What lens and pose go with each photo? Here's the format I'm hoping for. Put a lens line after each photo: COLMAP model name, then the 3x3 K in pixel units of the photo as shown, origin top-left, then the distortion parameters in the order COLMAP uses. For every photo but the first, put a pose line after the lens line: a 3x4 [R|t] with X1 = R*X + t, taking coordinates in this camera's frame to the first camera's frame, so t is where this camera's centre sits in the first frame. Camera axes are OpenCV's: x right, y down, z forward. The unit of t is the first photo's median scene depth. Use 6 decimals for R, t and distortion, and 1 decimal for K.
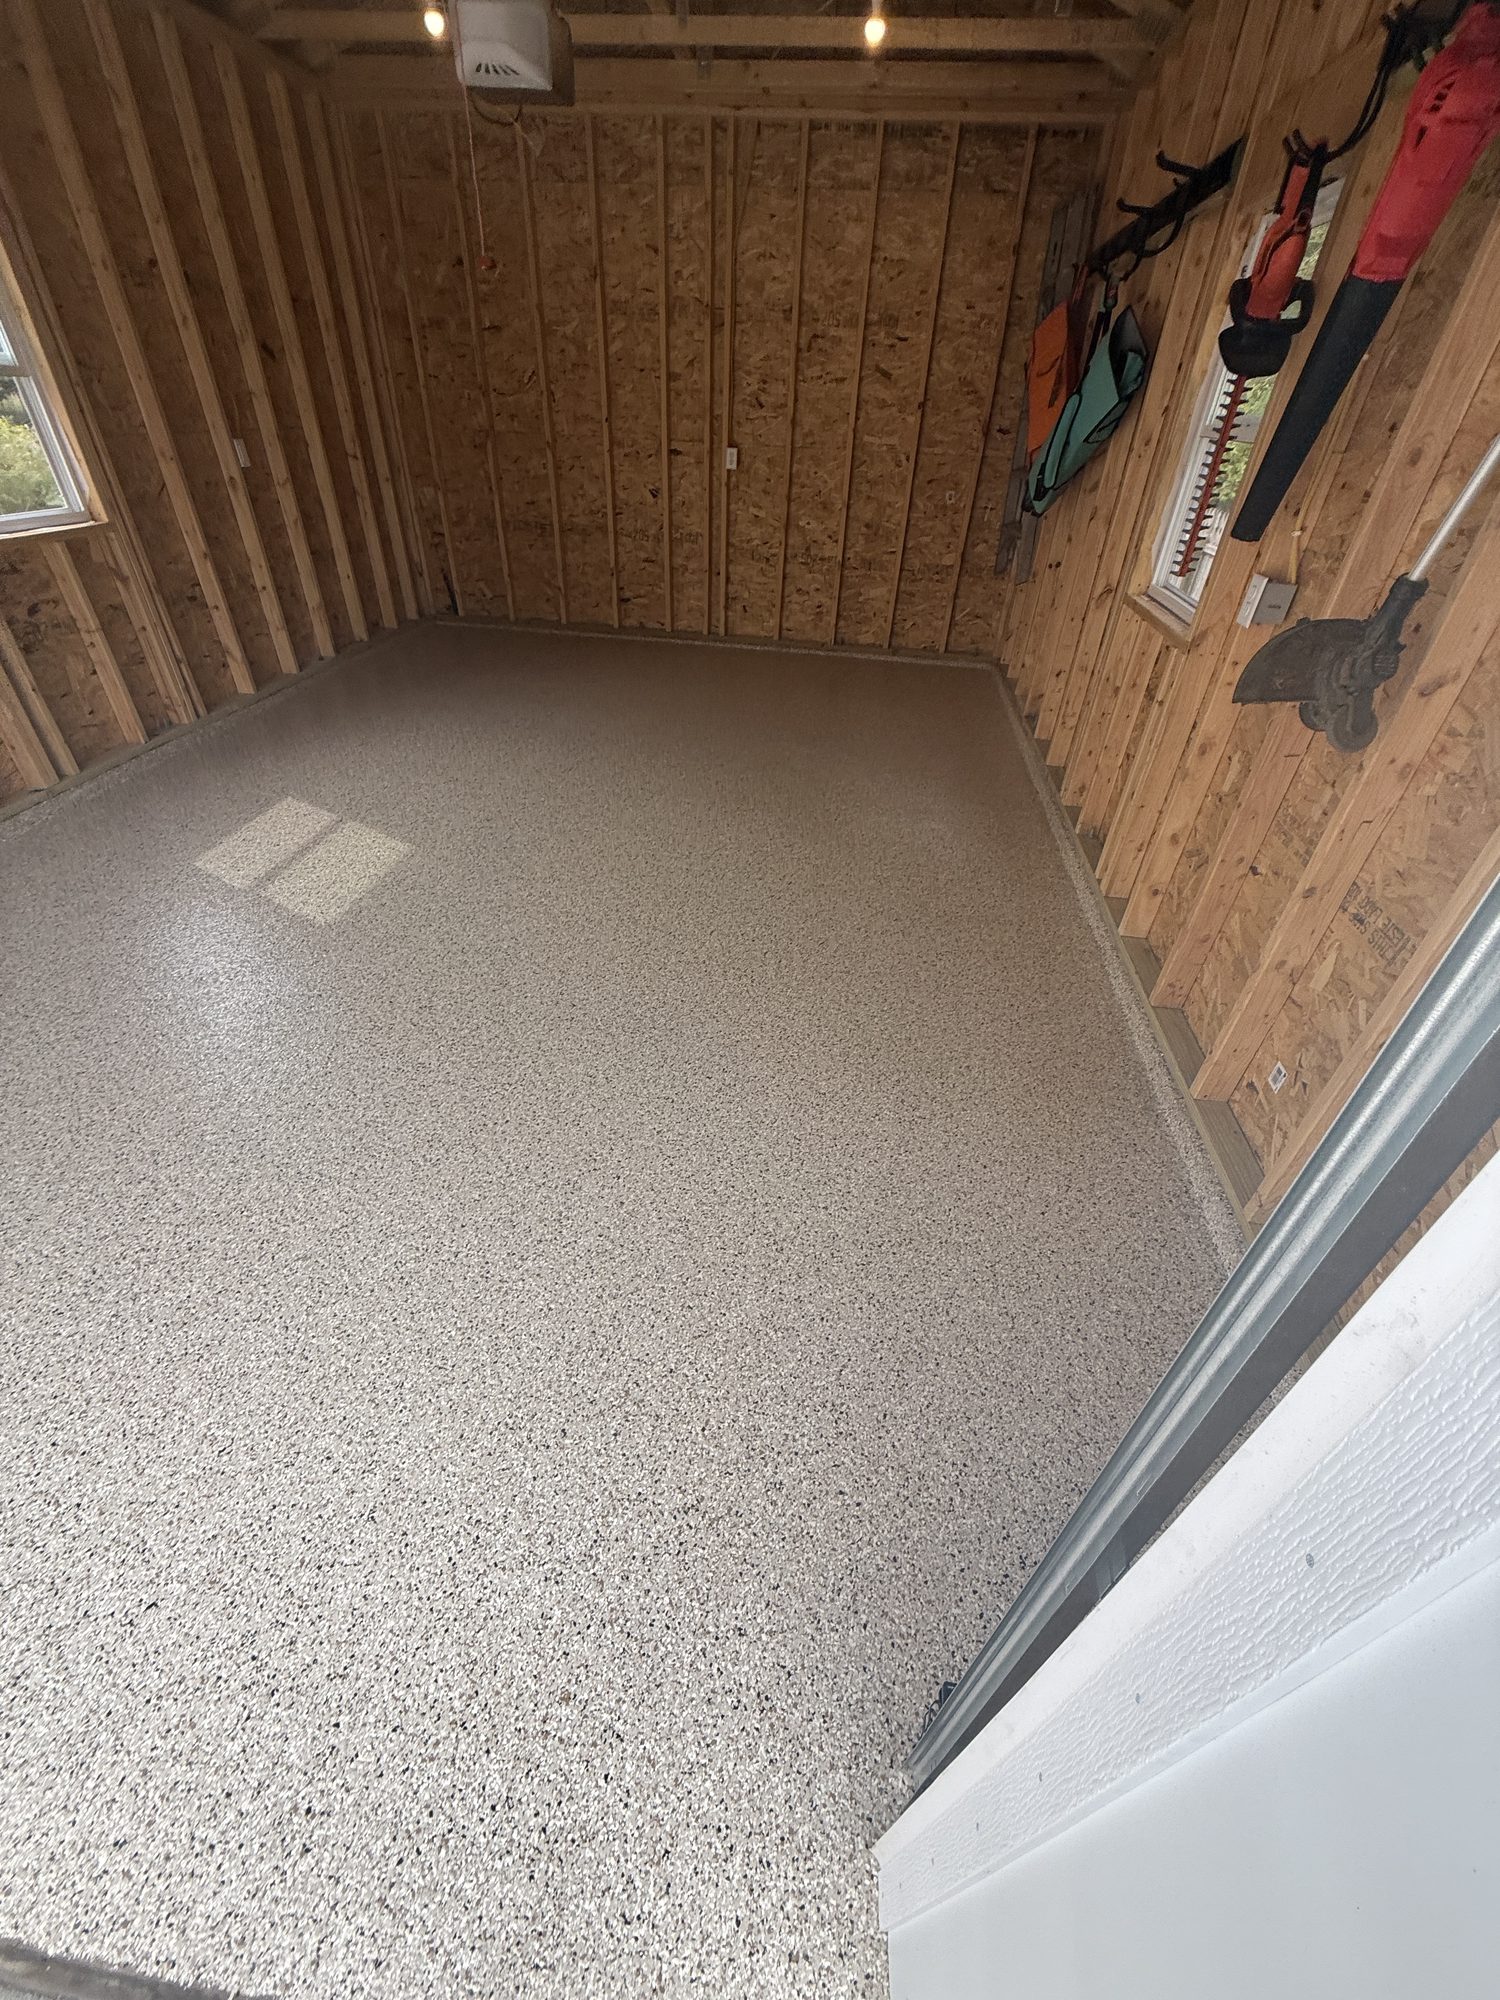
lens RADIAL K [[800.3, 0, 750.0], [0, 800.3, 1000.0], [0, 0, 1]] dist [0.001082, -0.000470]
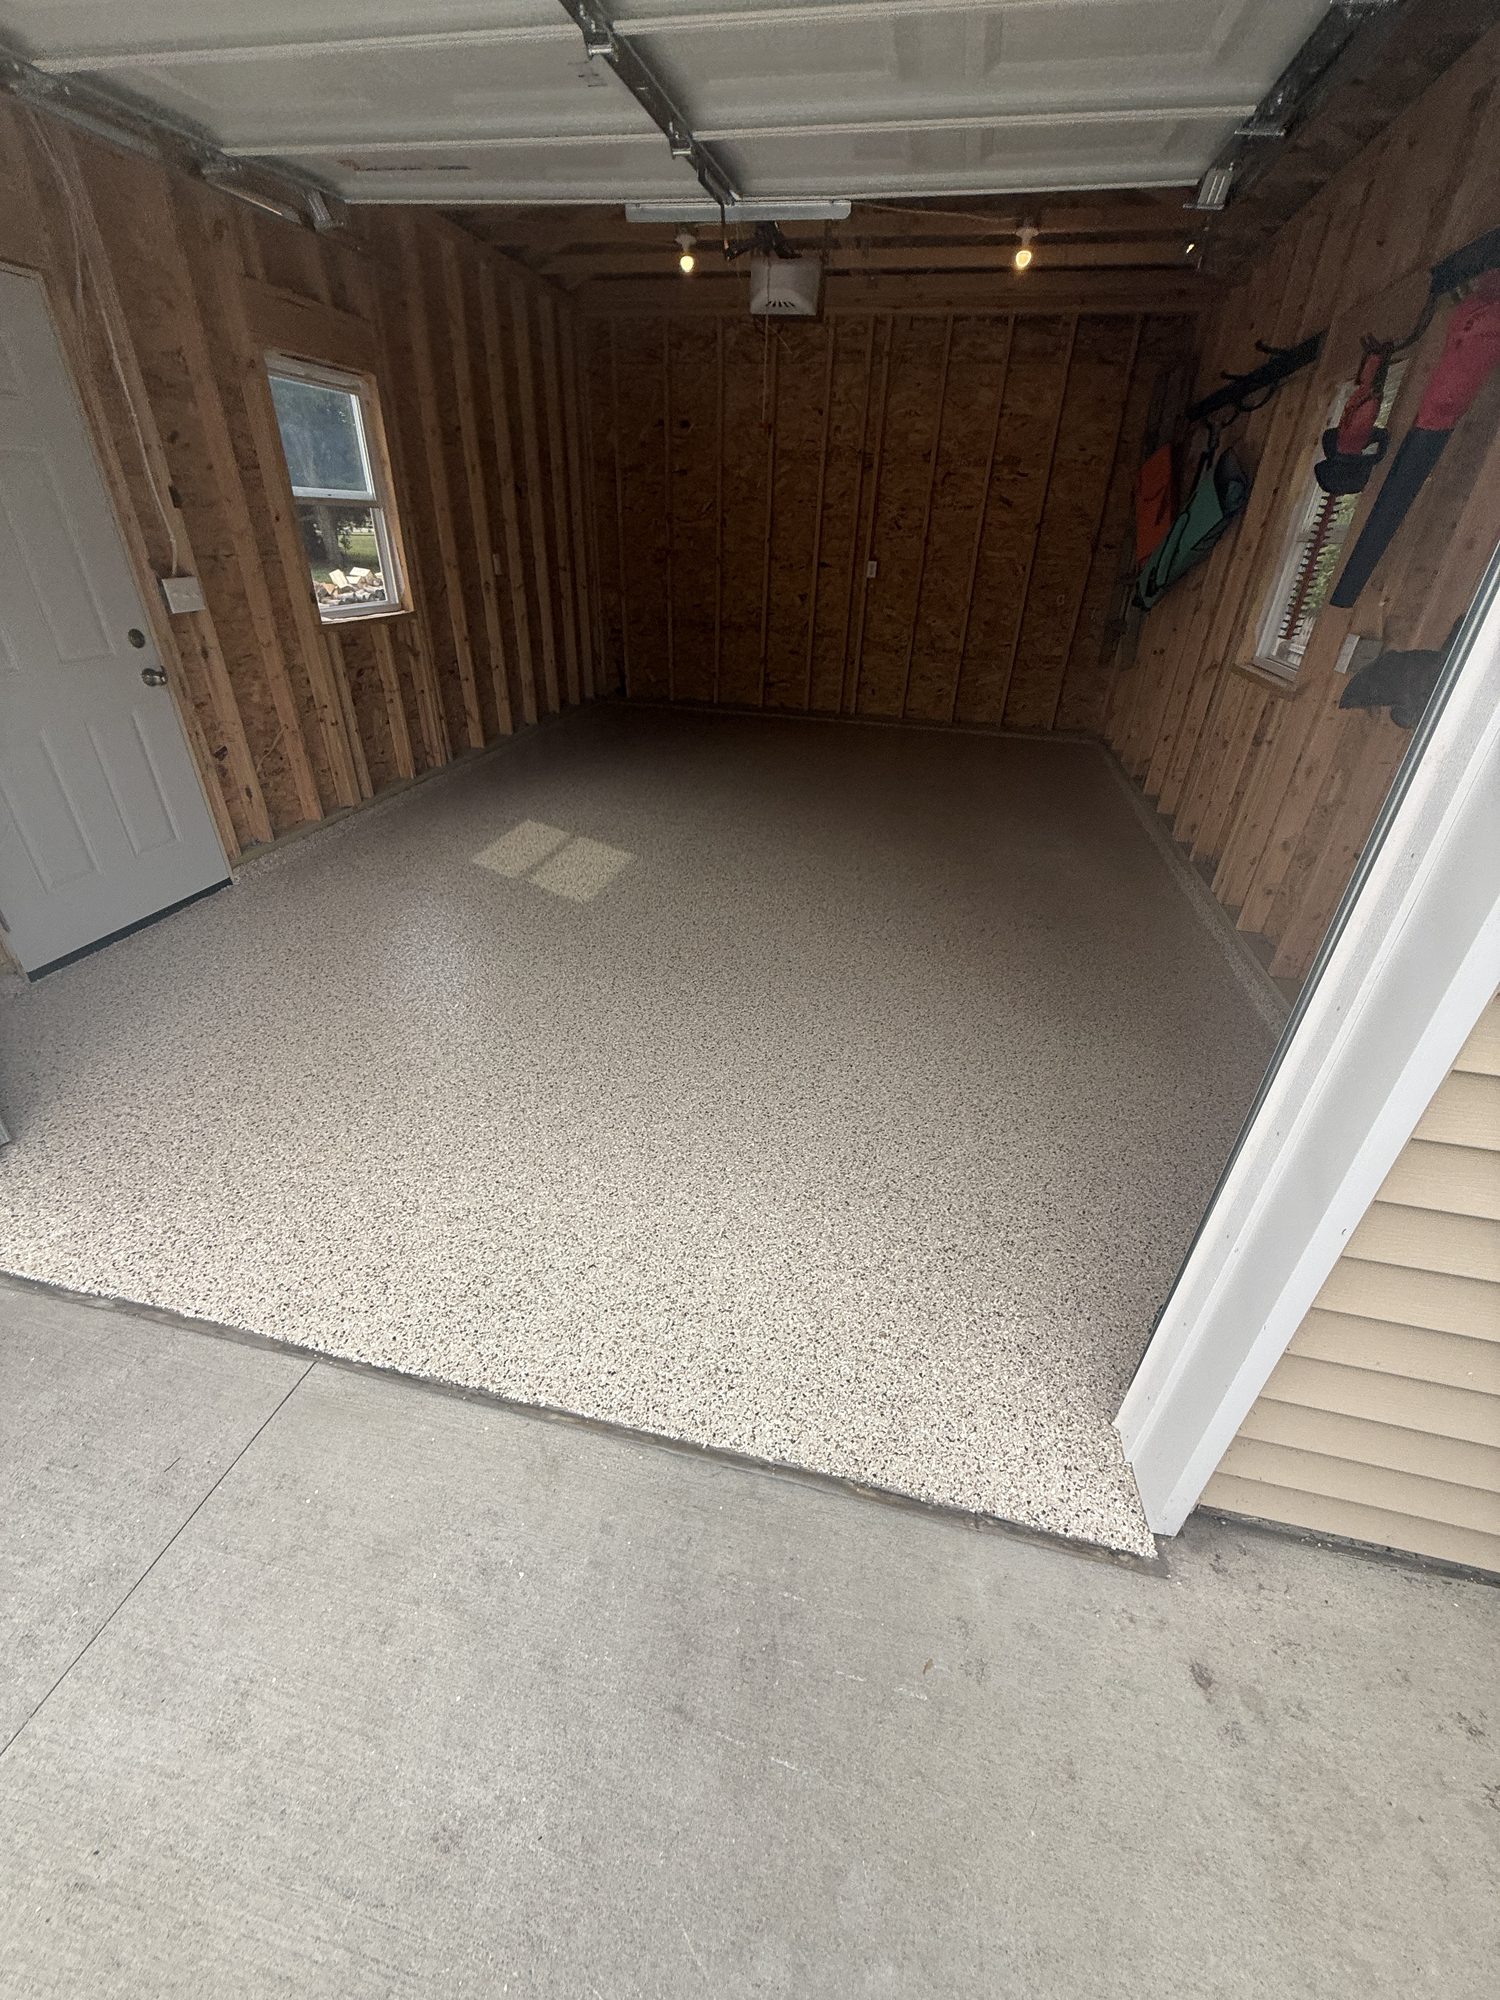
lens RADIAL K [[804.2, 0, 748.2], [0, 804.2, 999.2], [0, 0, 1]] dist [0.001515, -0.000276]
pose [[0.996070, 0.038468, -0.079774, -0.105975], [-0.047495, 0.992282, -0.114548, 0.124605], [0.074752, 0.117887, 0.990209, -0.147251]]
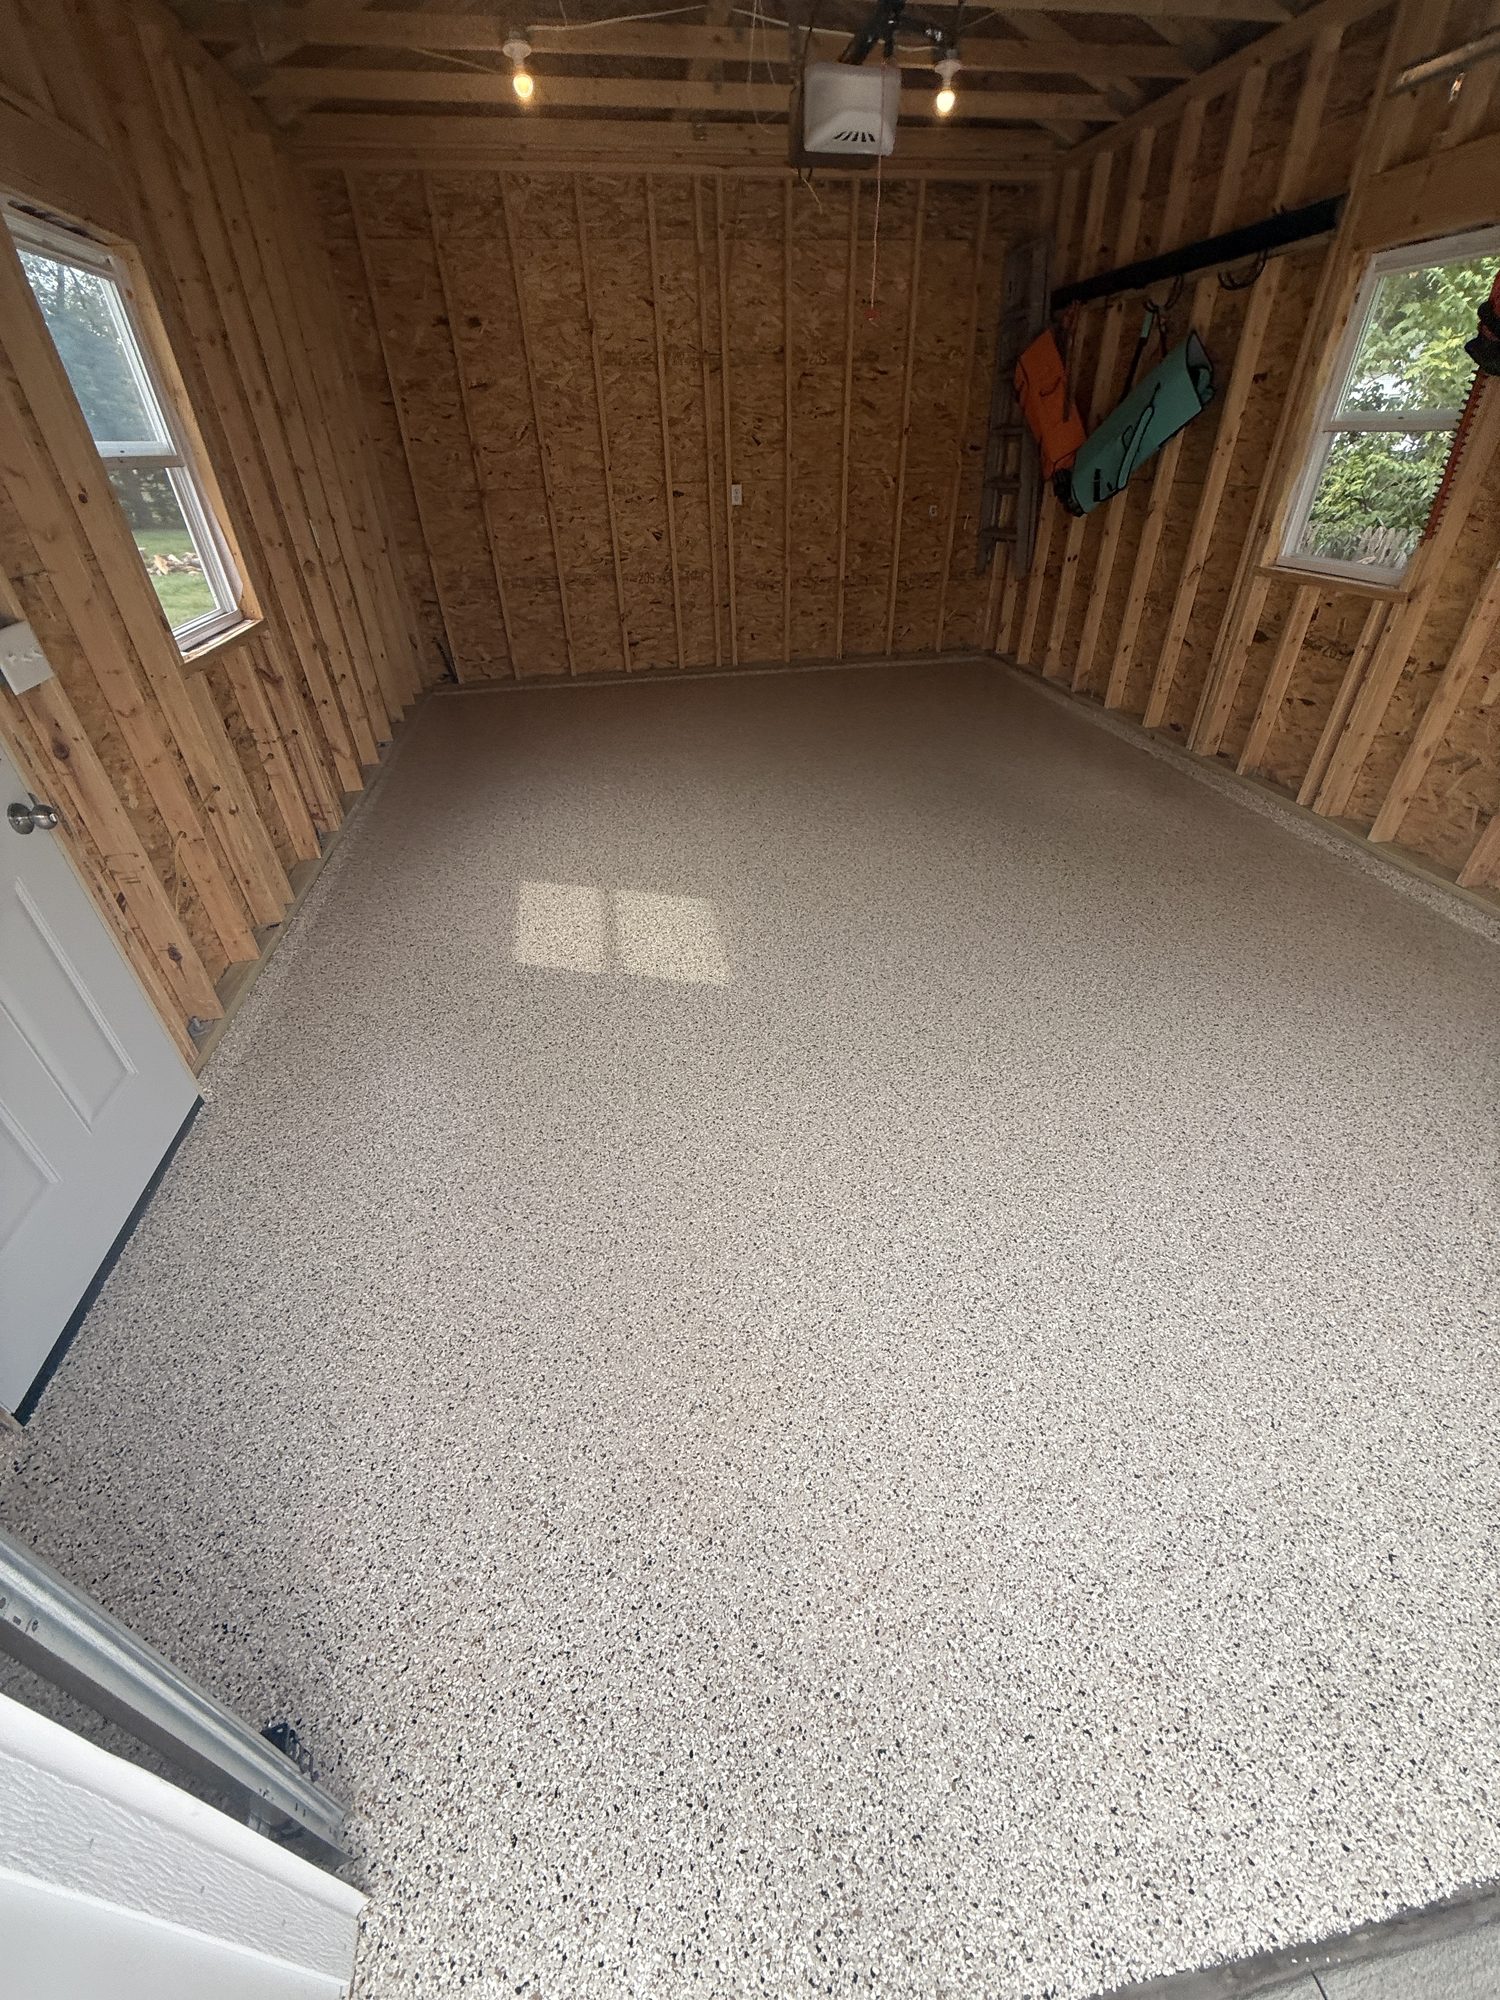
lens RADIAL K [[804.2, 0, 748.2], [0, 804.2, 999.2], [0, 0, 1]] dist [0.001515, -0.000276]
pose [[0.948804, -0.228097, 0.218500, -0.471861], [0.235365, 0.971878, -0.007474, -0.042481], [-0.210651, 0.058518, 0.975808, 0.030601]]
